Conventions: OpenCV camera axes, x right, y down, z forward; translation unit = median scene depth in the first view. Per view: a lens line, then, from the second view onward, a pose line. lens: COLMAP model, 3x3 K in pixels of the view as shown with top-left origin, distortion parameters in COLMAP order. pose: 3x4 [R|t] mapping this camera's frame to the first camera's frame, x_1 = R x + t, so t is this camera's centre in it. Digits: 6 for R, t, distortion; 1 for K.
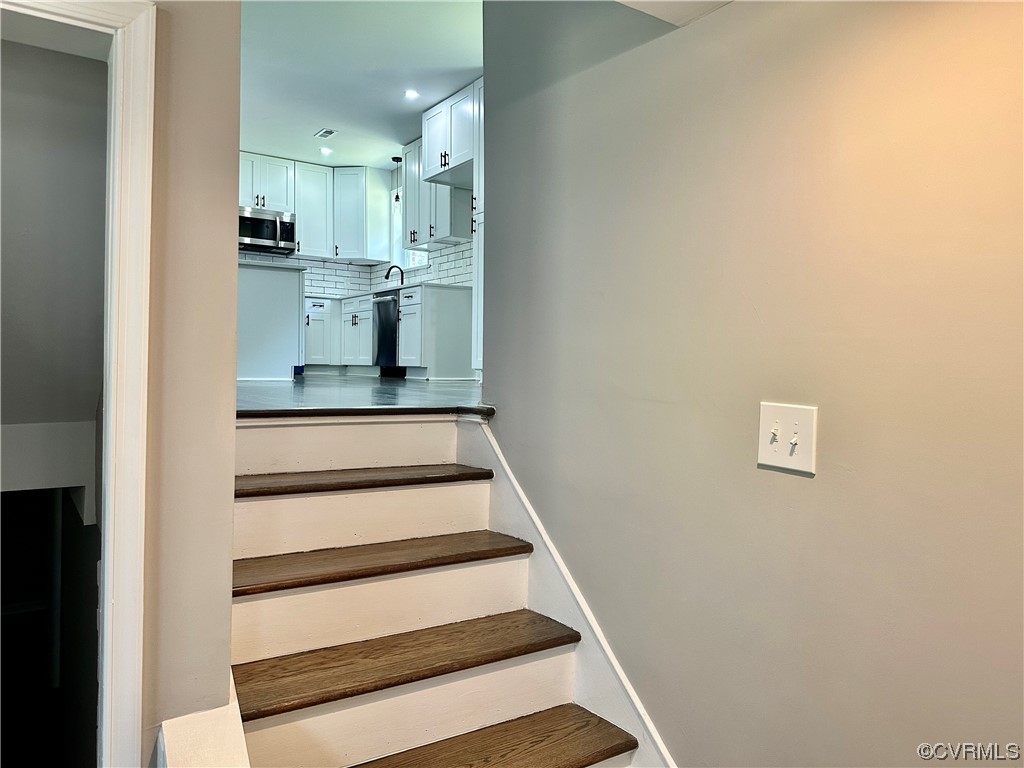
lens RADIAL K [[712.2, 0, 511.6], [0, 712.2, 379.4], [0, 0, 1]] dist [0.139273, -0.241075]
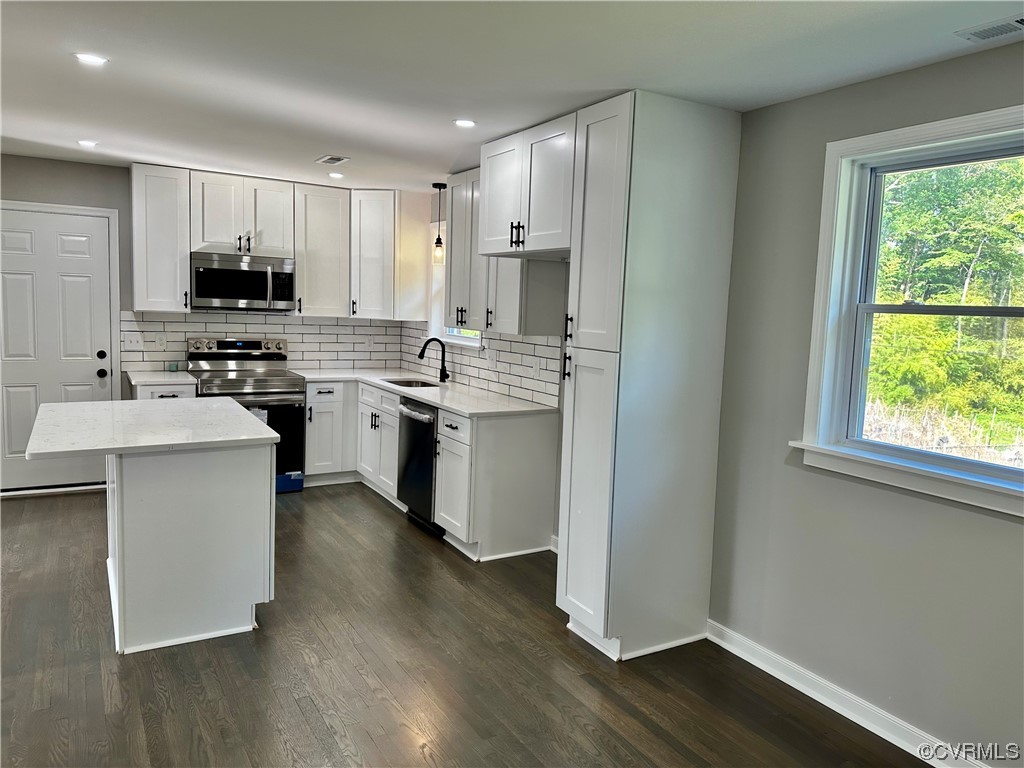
lens RADIAL K [[712.2, 0, 511.6], [0, 712.2, 379.4], [0, 0, 1]] dist [0.139273, -0.241075]
pose [[0.997989, 0.030777, -0.055415, -0.048079], [-0.026201, 0.996329, 0.081499, -0.183357], [0.057720, -0.079883, 0.995132, 0.316356]]
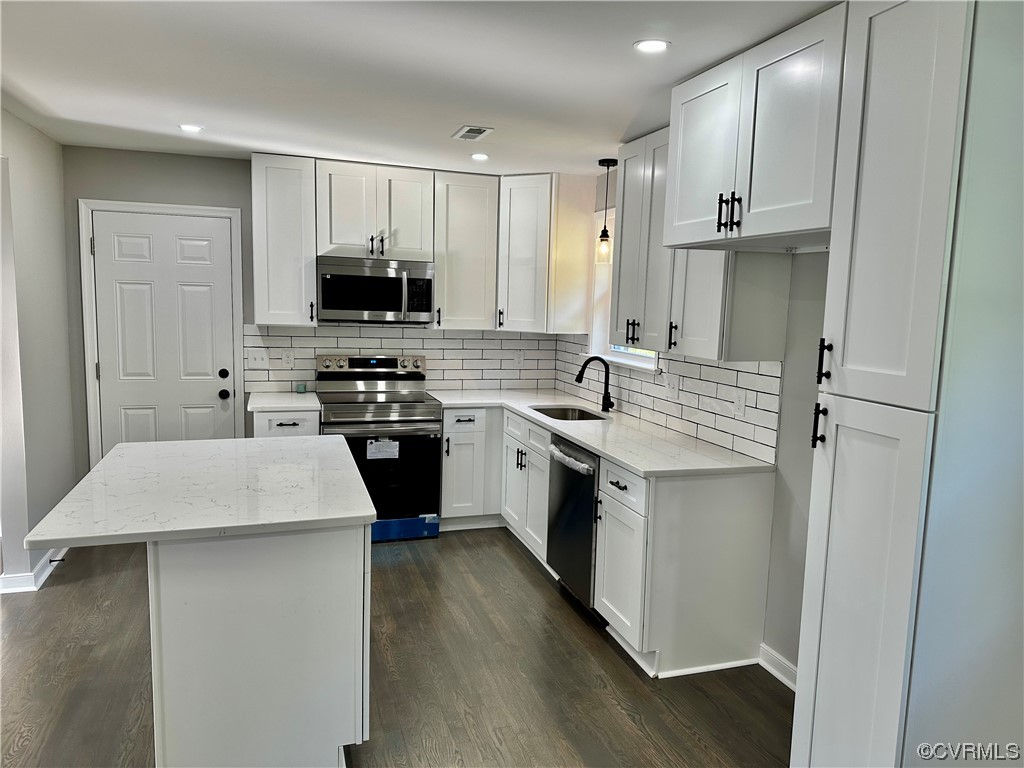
lens RADIAL K [[713.4, 0, 512.0], [0, 713.4, 384.0], [0, 0, 1]] dist [0.169724, -0.234351]
pose [[0.960566, 0.046650, -0.274110, -0.073534], [-0.022197, 0.995544, 0.091644, -0.193421], [0.277164, -0.081946, 0.957322, 0.462043]]
